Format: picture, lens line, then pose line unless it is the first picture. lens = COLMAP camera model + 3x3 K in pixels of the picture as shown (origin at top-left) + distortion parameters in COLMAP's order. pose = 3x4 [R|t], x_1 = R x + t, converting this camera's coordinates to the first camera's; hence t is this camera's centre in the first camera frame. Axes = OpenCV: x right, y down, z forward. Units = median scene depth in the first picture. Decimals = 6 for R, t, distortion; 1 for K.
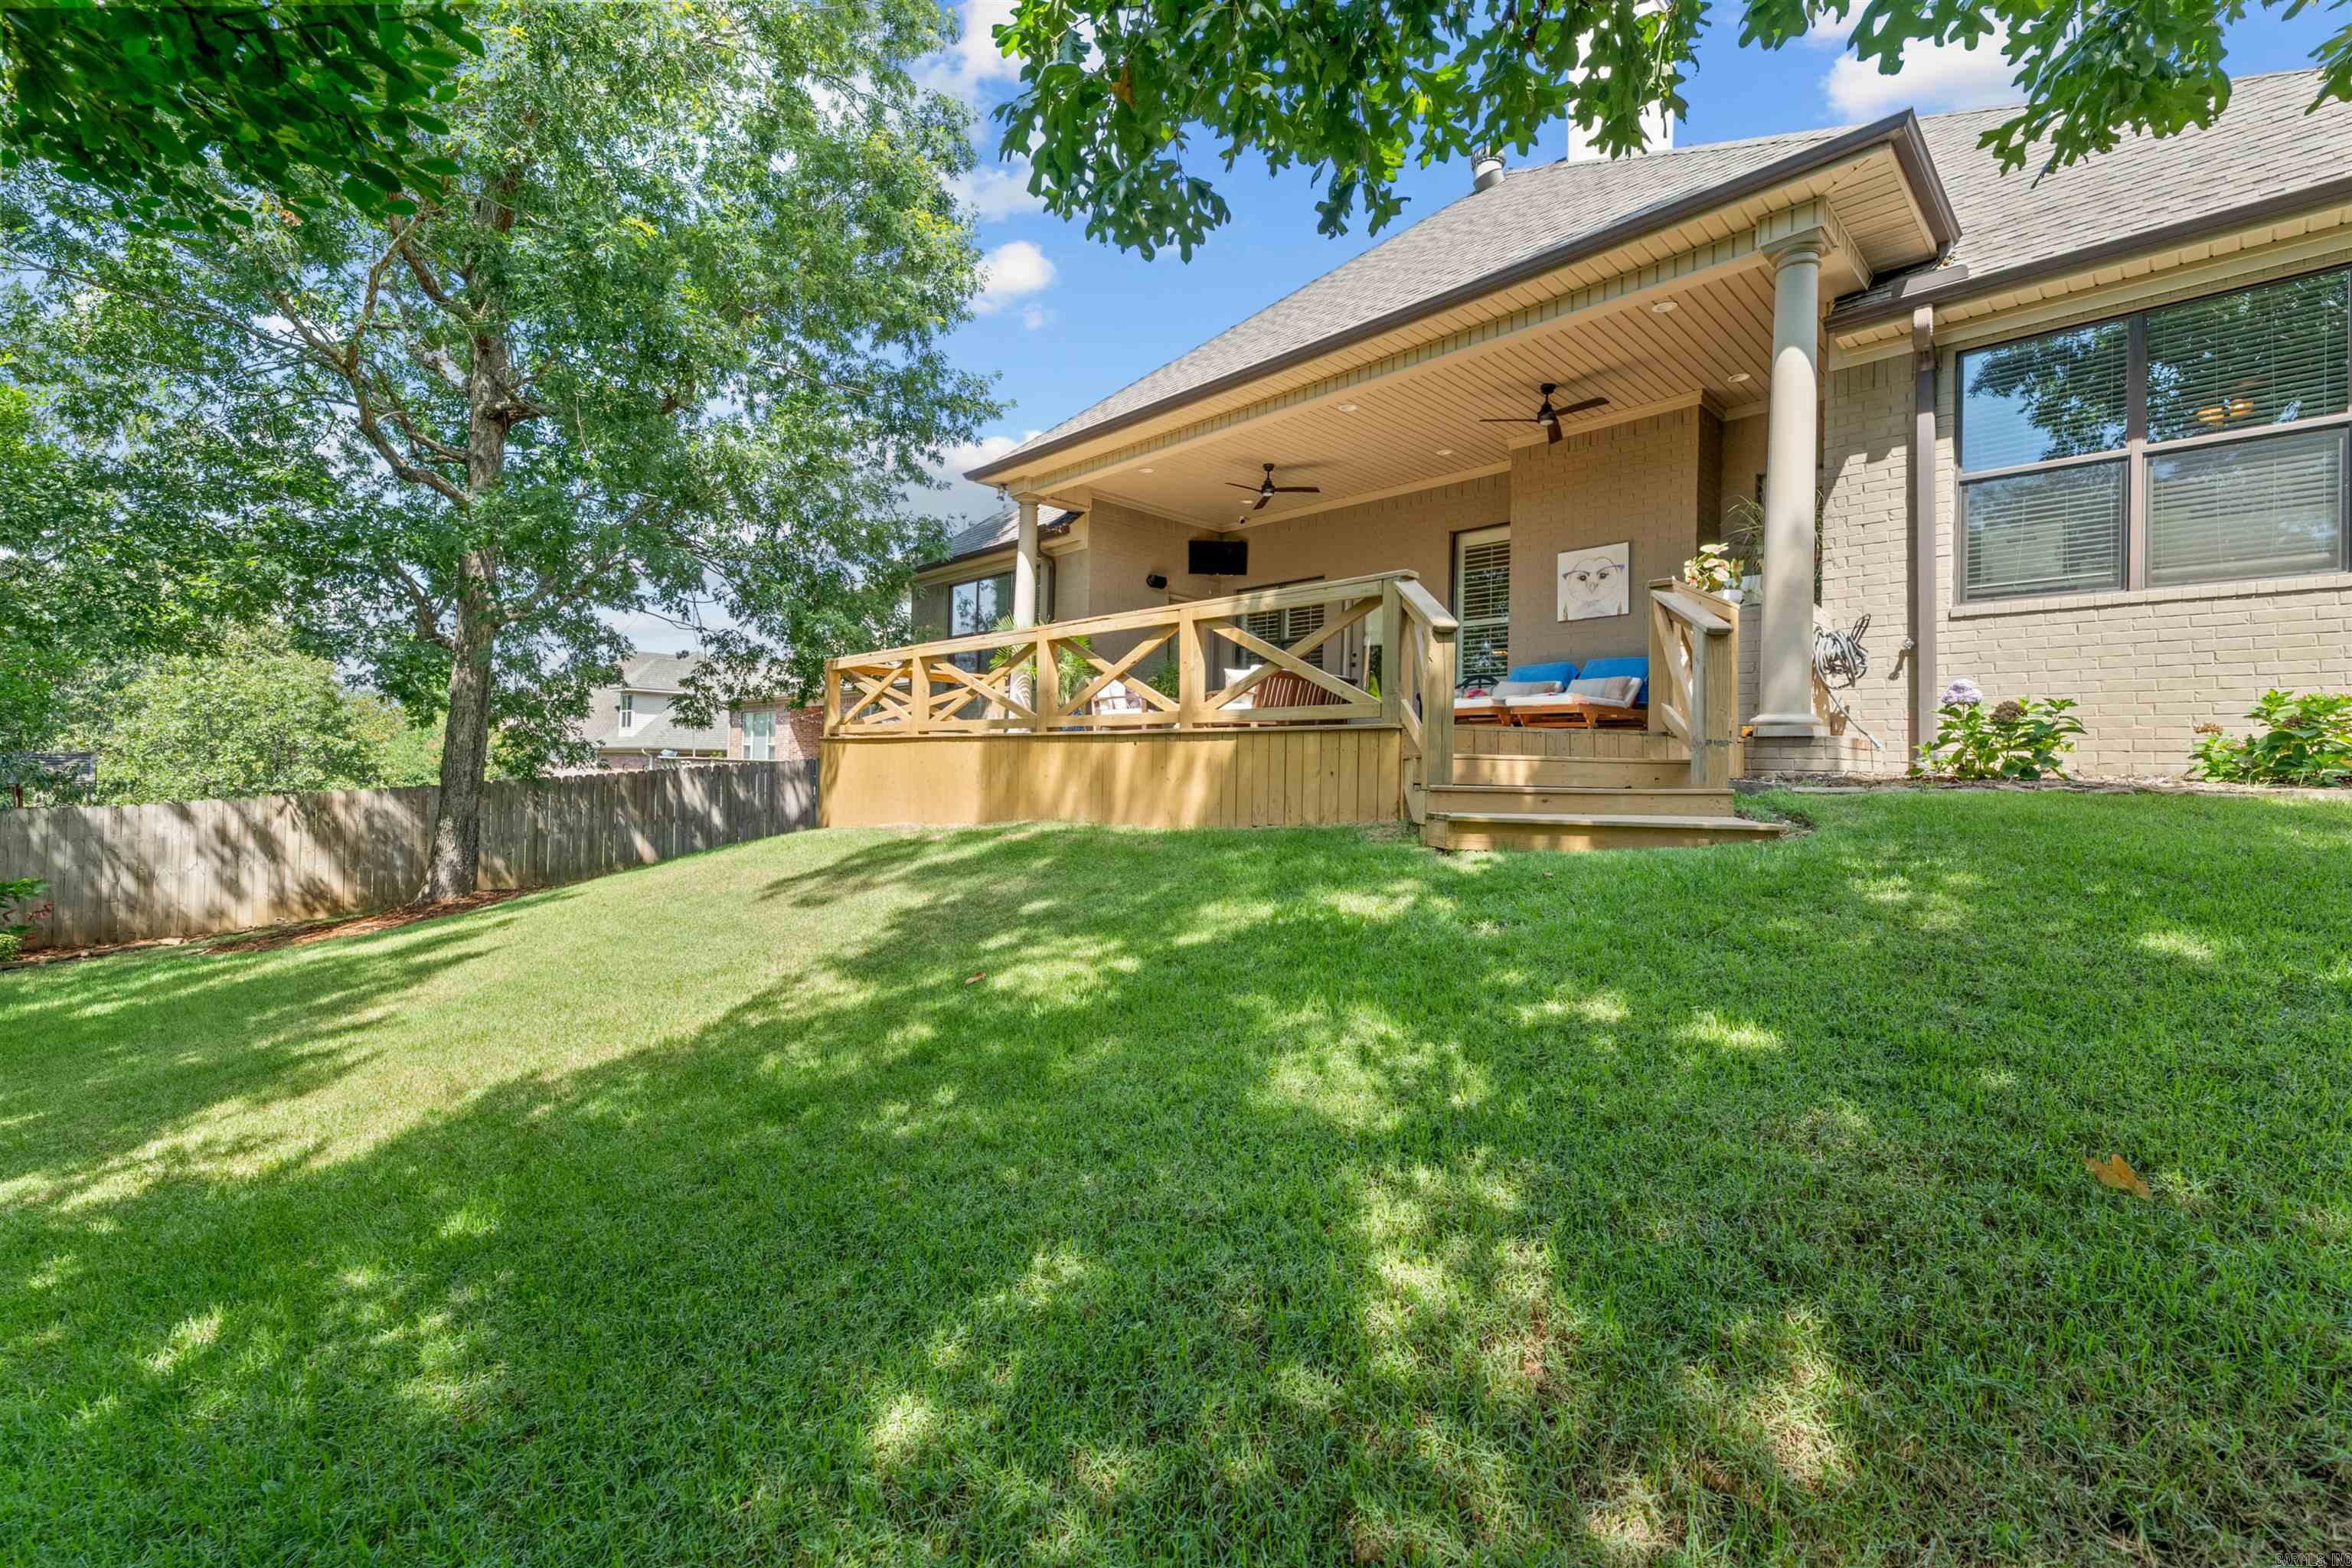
lens RADIAL K [[968.6, 0, 1176.0], [0, 968.6, 784.0], [0, 0, 1]] dist [0.000931, 0.000118]
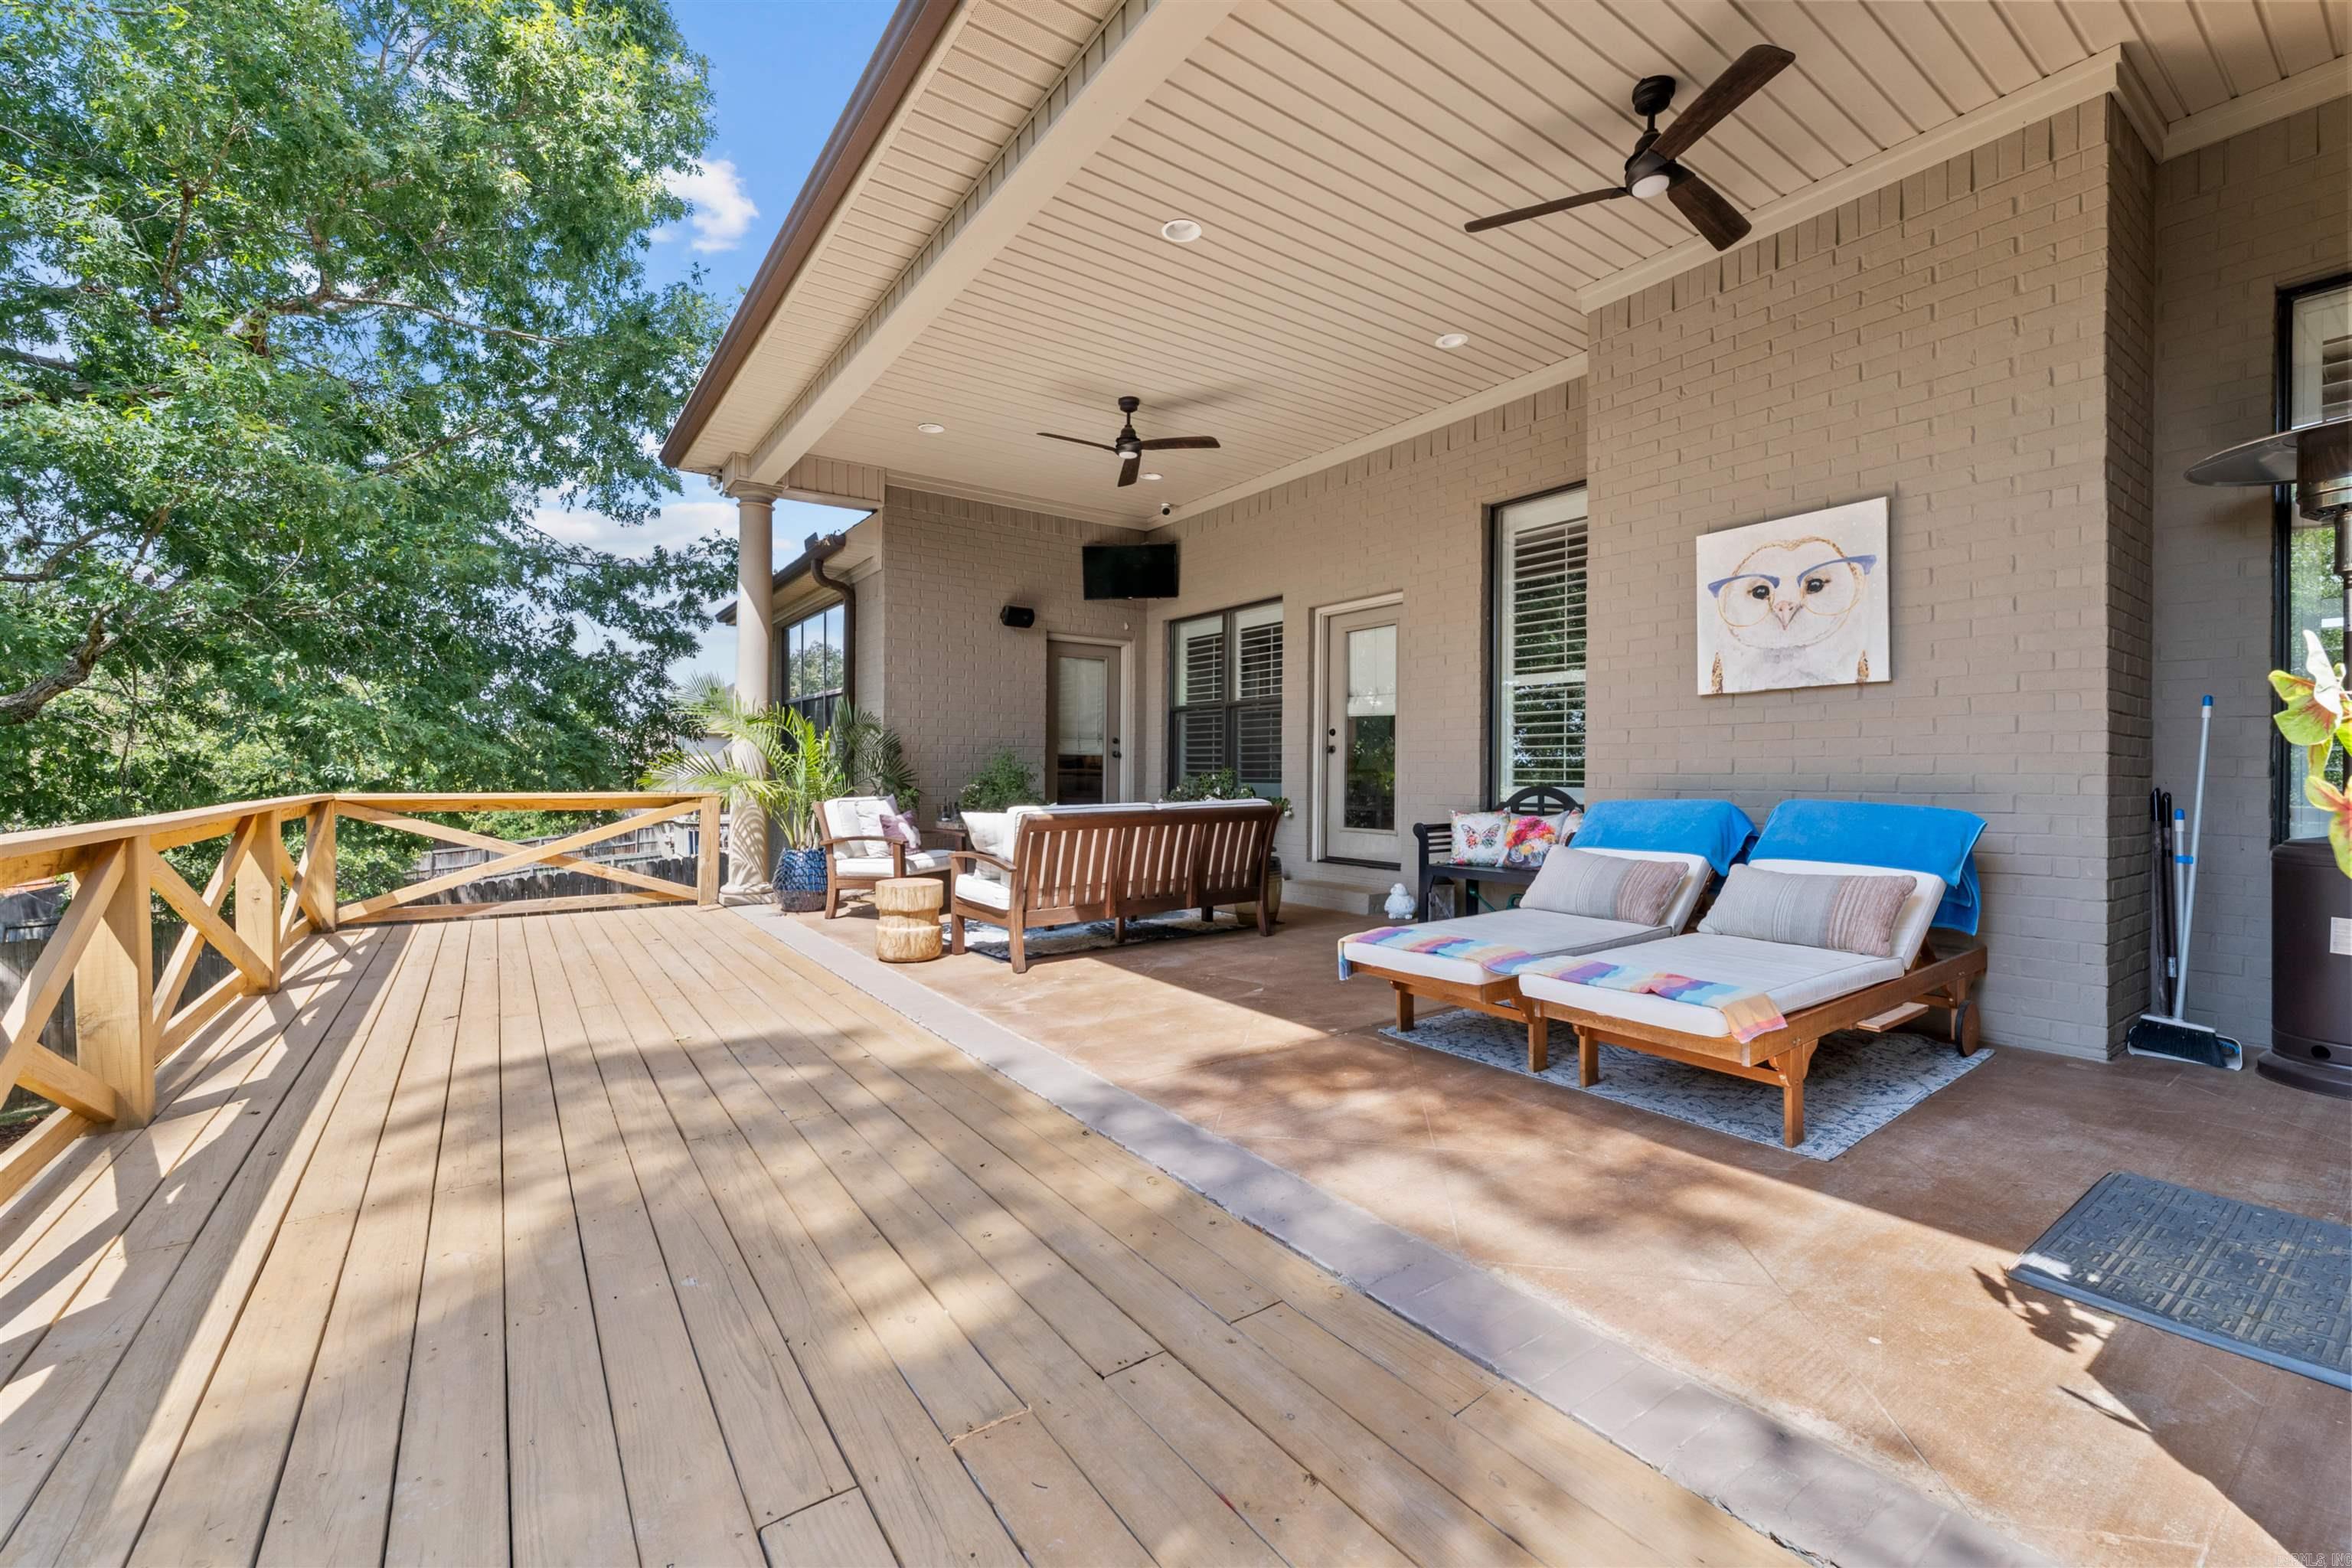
lens RADIAL K [[958.0, 0, 1182.6], [0, 958.0, 797.1], [0, 0, 1]] dist [0.001046, 0.000107]
pose [[0.990355, -0.016782, -0.137535, 0.202335], [0.018187, 0.999794, 0.008964, -0.116961], [0.137357, -0.011379, 0.990456, 0.491797]]
